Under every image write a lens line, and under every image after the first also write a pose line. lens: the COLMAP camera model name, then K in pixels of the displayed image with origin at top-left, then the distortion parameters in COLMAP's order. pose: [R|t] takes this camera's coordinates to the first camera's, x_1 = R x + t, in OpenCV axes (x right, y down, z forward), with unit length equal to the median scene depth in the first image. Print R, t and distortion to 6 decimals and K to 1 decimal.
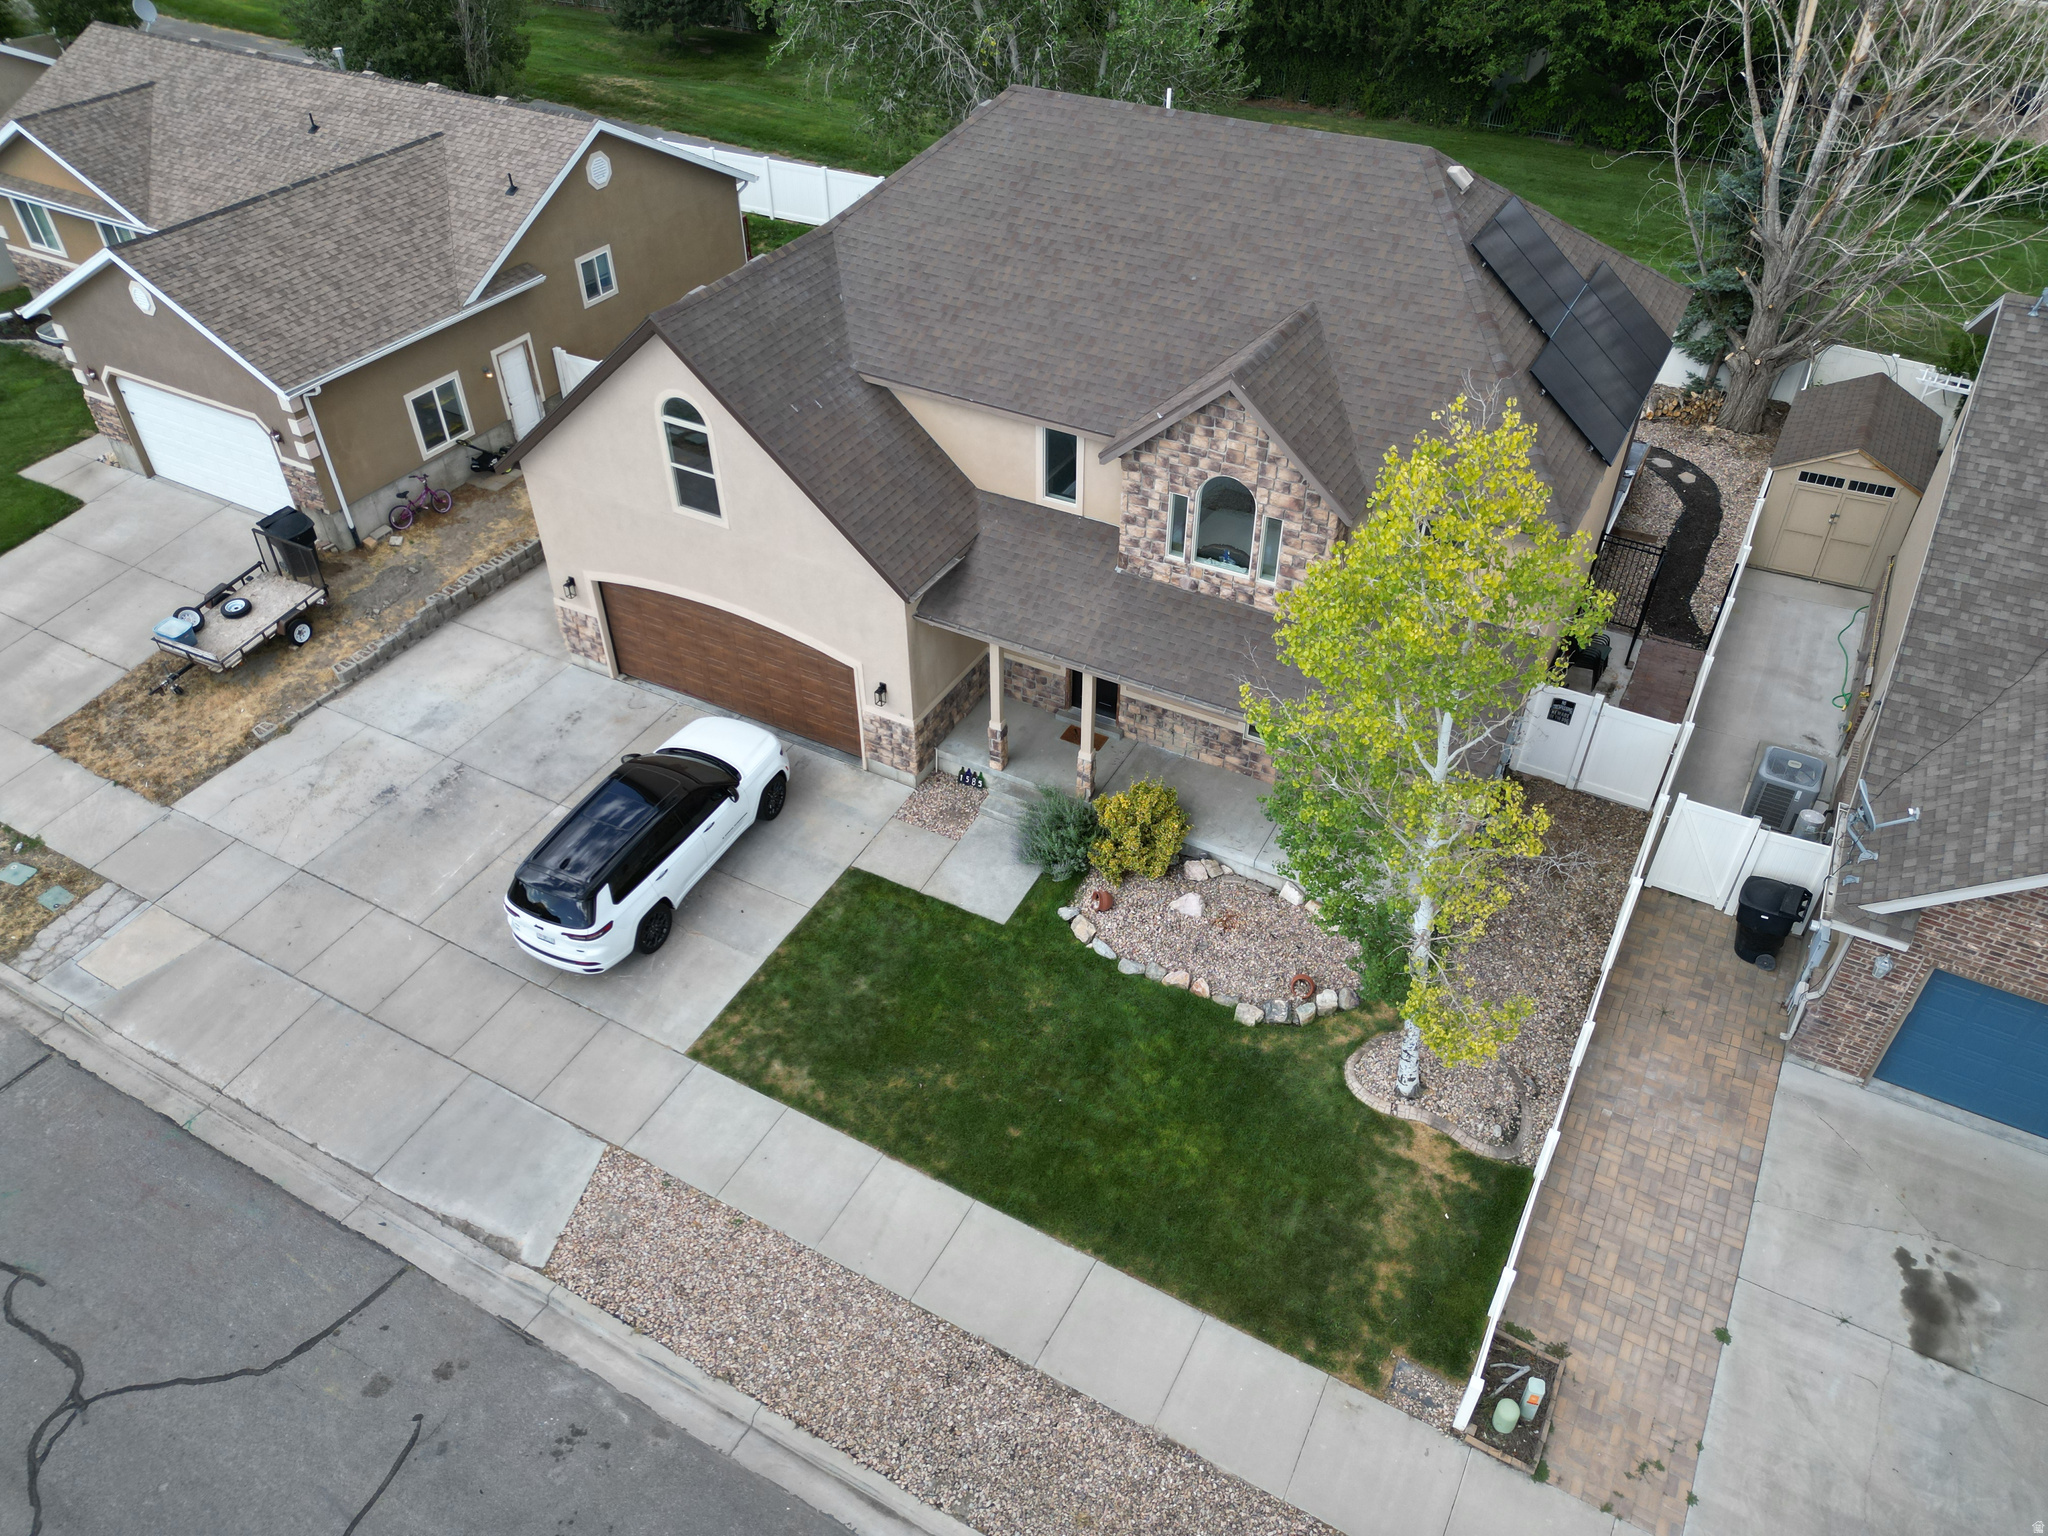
lens RADIAL K [[1434.5, 0, 1024.0], [0, 1434.5, 768.0], [0, 0, 1]] dist [0.062820, -0.063749]
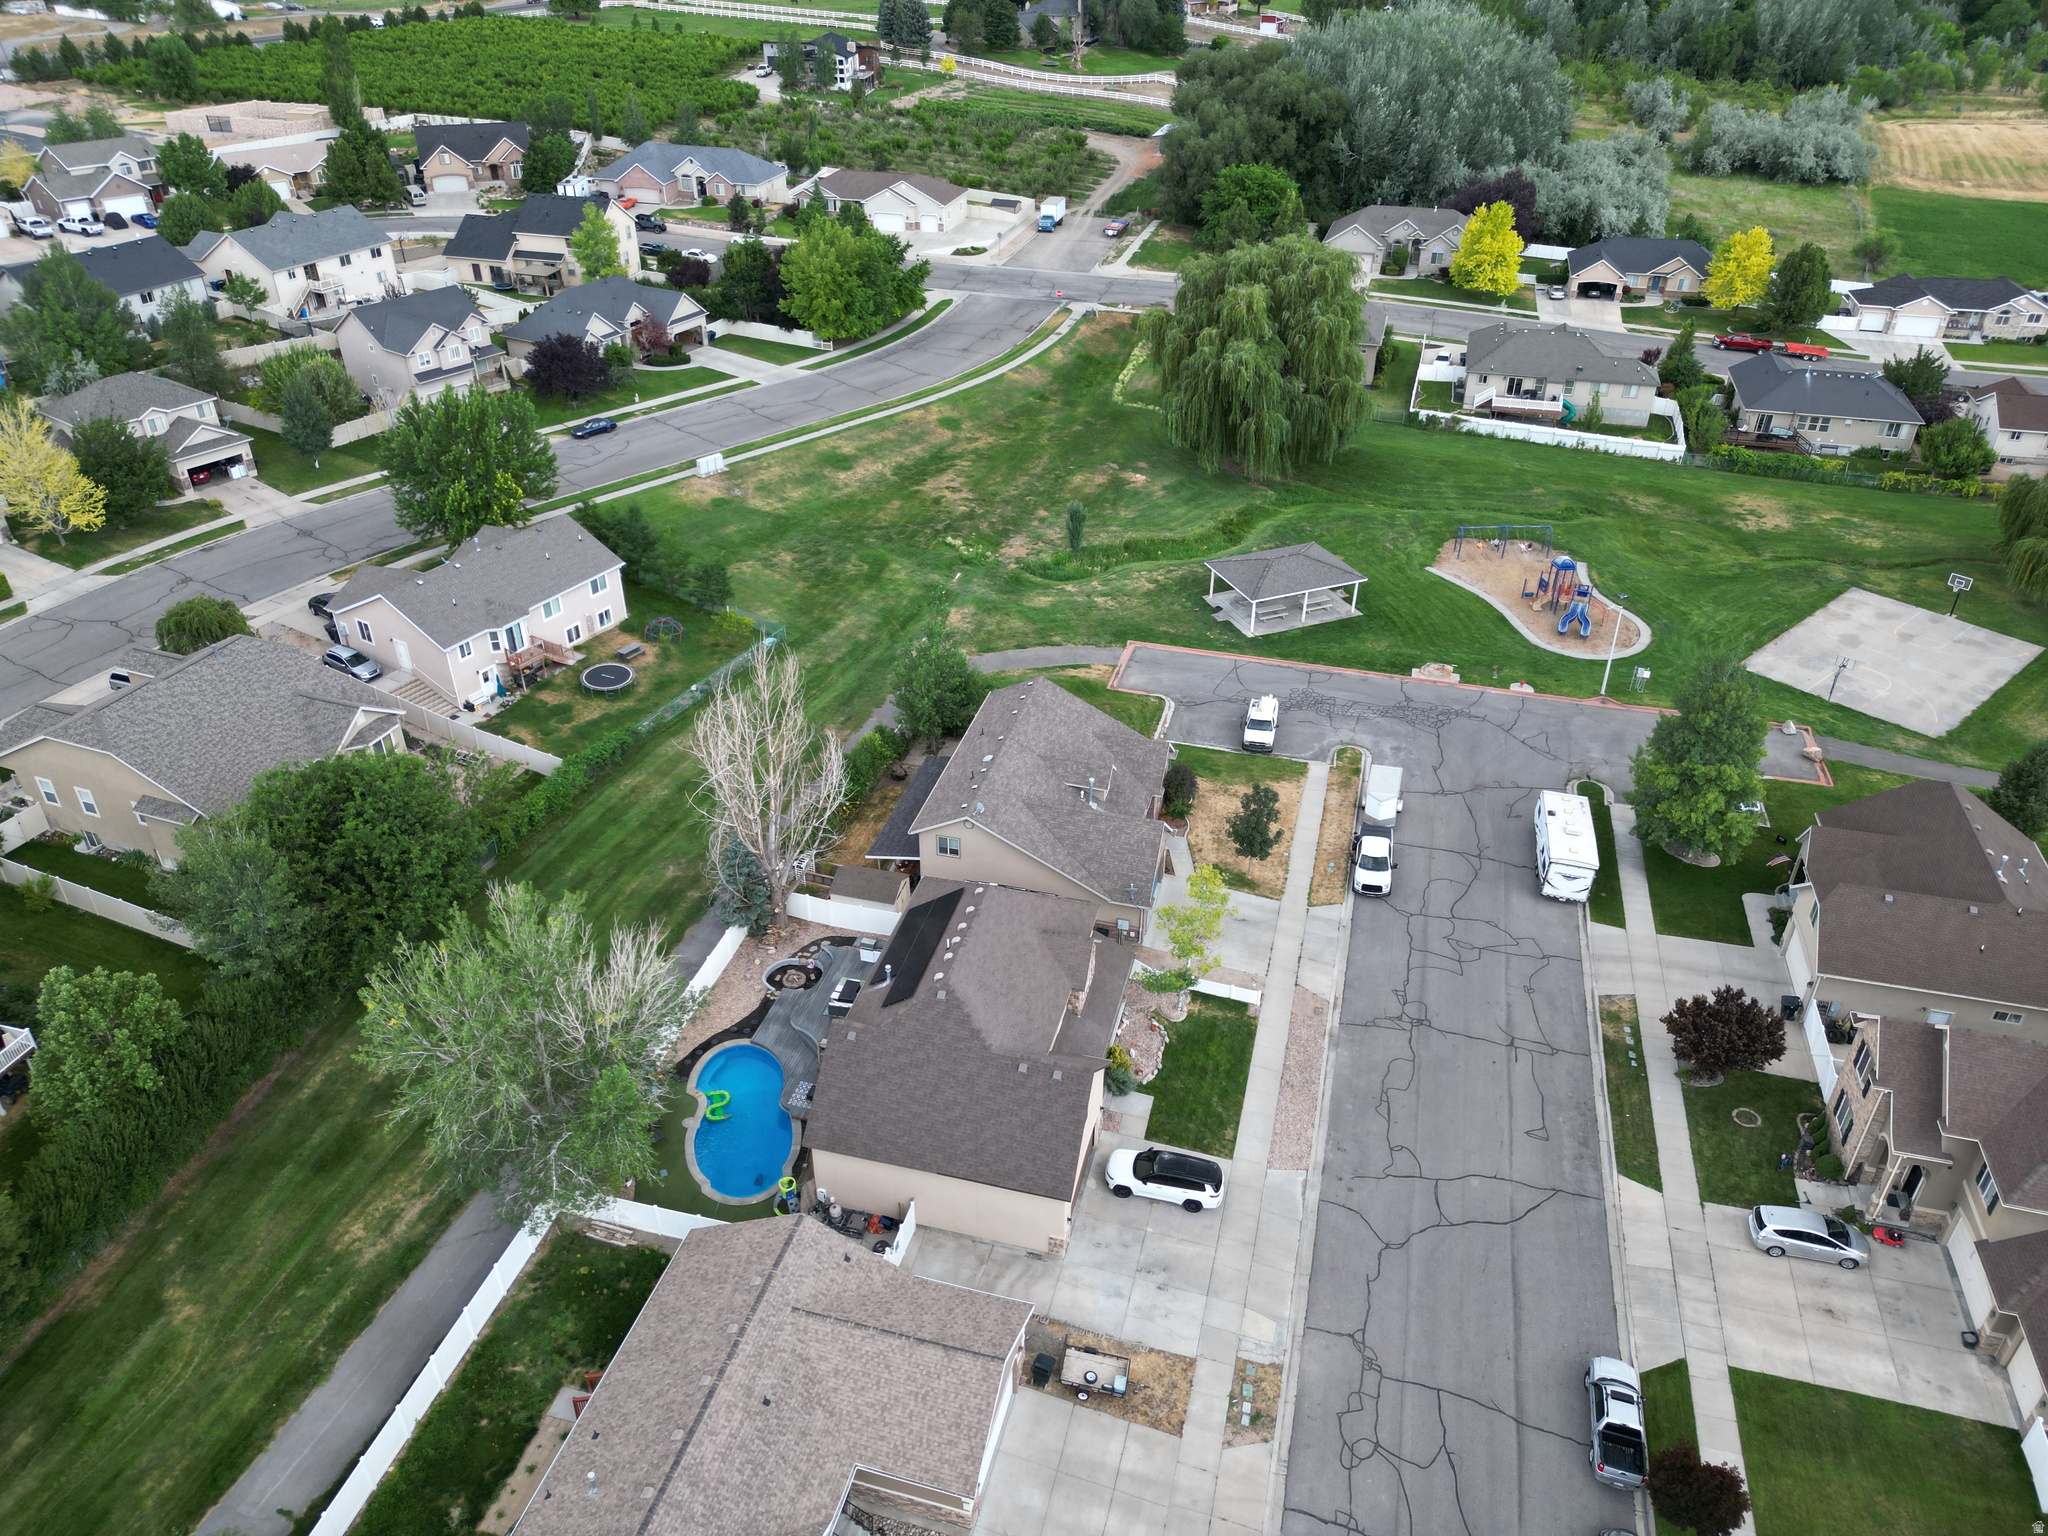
lens RADIAL K [[1434.5, 0, 1024.0], [0, 1434.5, 768.0], [0, 0, 1]] dist [0.062820, -0.063749]
pose [[-0.235991, -0.524047, 0.818341, -2.072207], [0.613949, 0.572358, 0.543574, -2.114007], [-0.753243, 0.630699, 0.186667, 0.157753]]
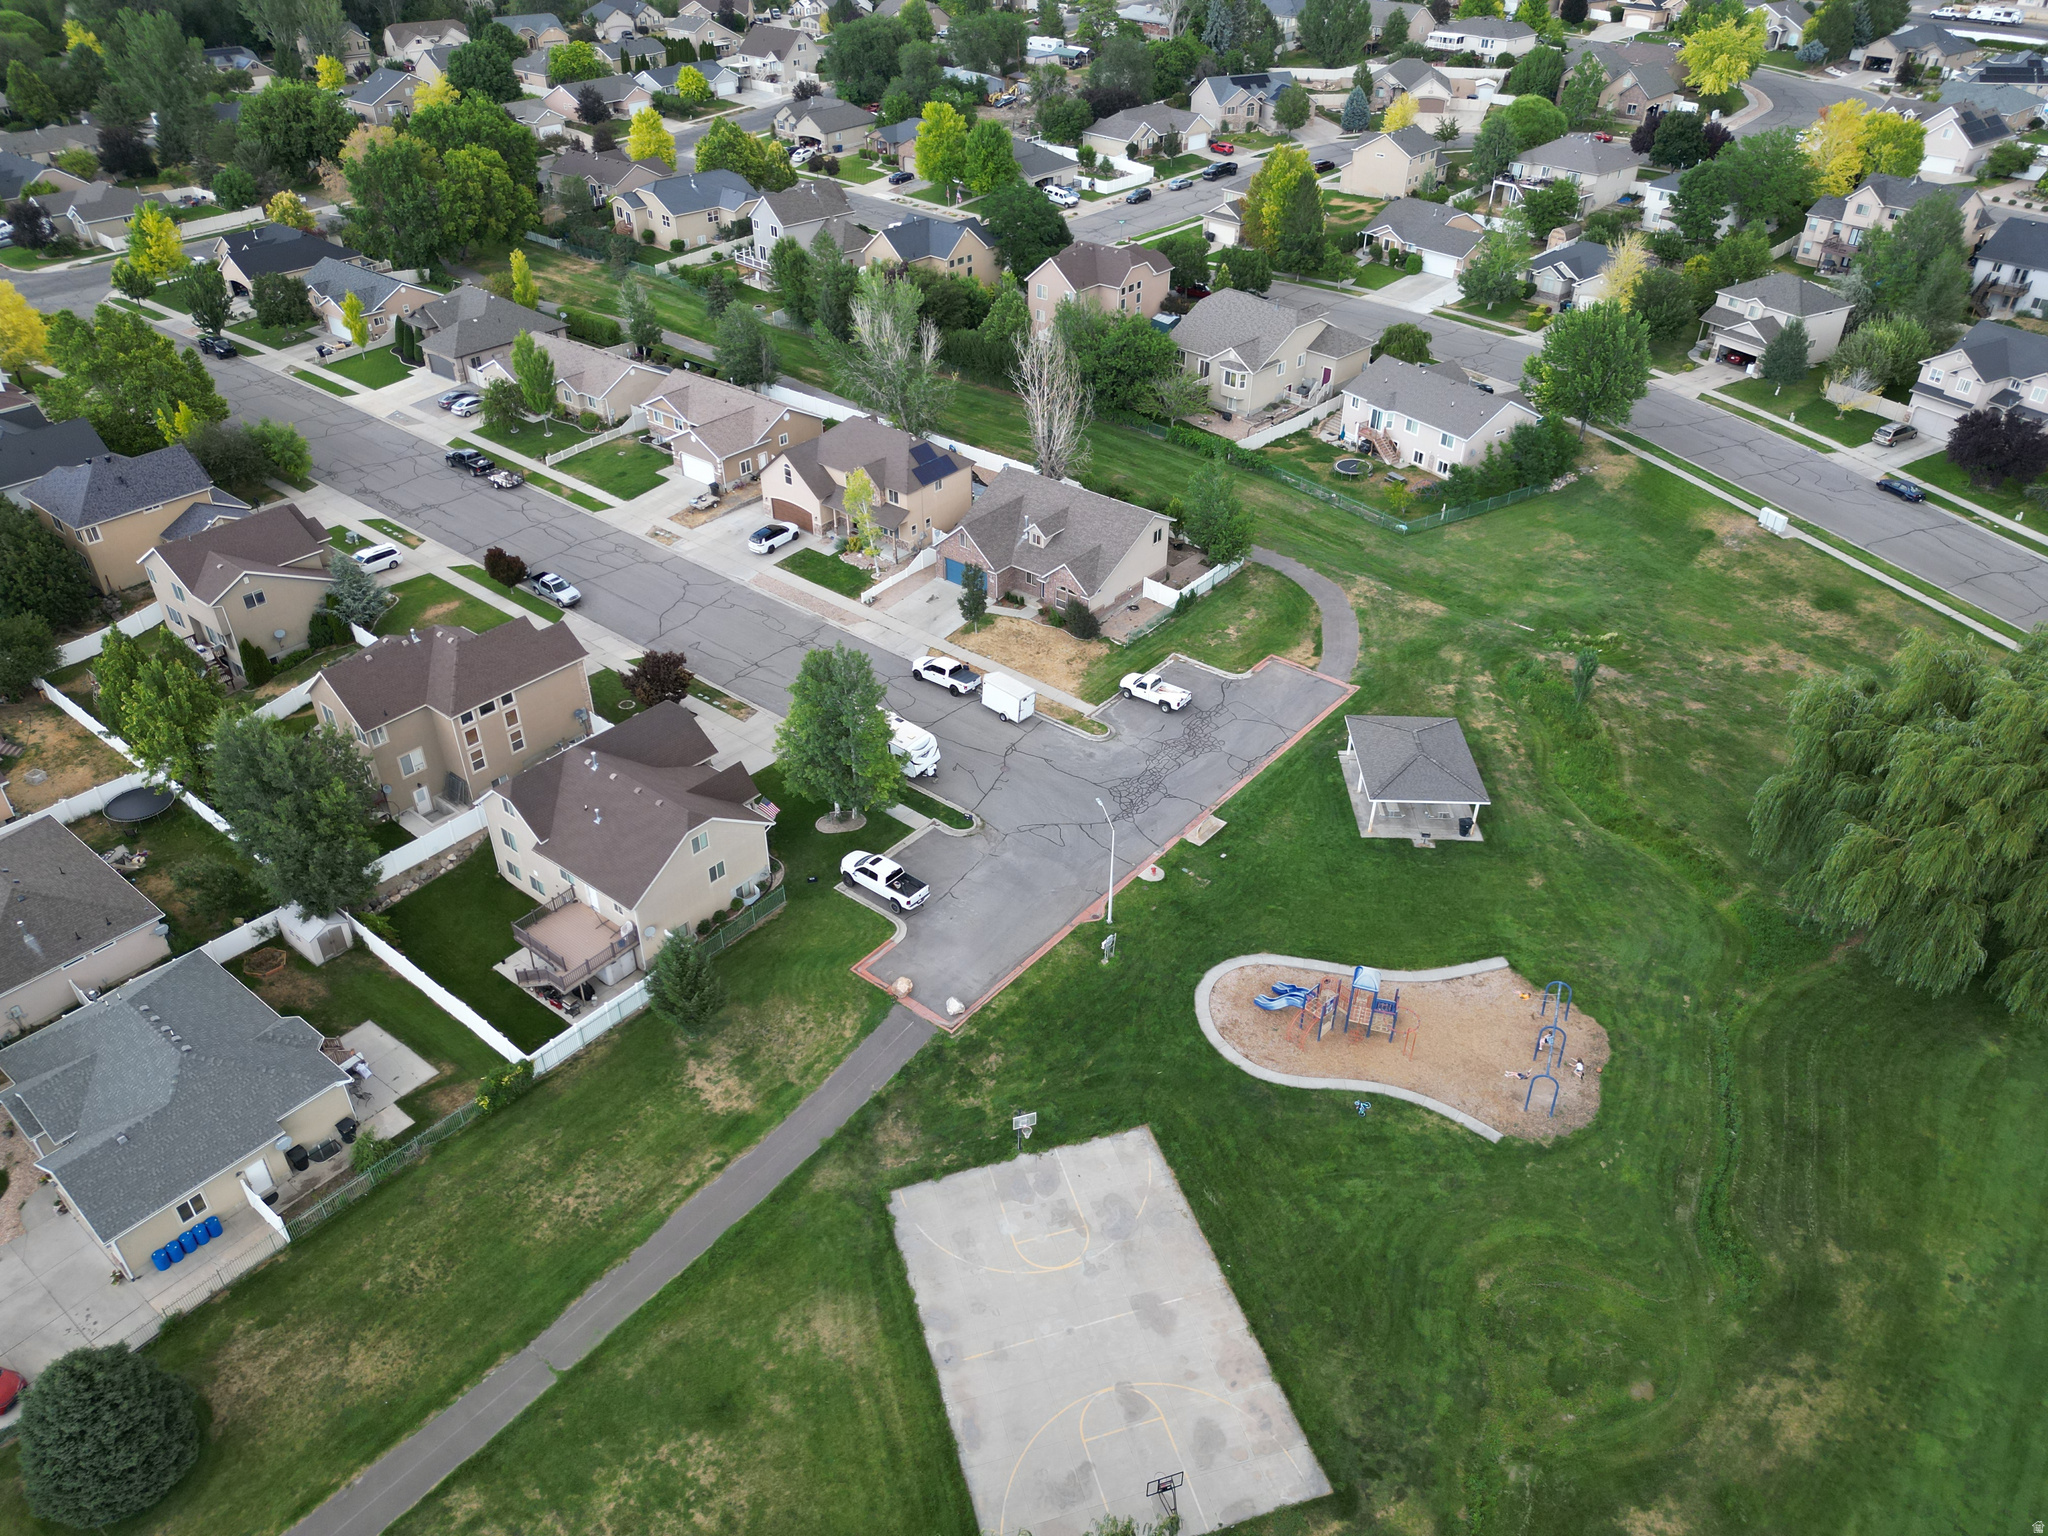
lens RADIAL K [[1434.5, 0, 1024.0], [0, 1434.5, 768.0], [0, 0, 1]] dist [0.062820, -0.063749]
pose [[0.983865, 0.107498, -0.143020, 1.620276], [-0.119030, 0.990080, -0.074660, 1.244341], [0.133575, 0.090479, 0.986900, -4.384832]]
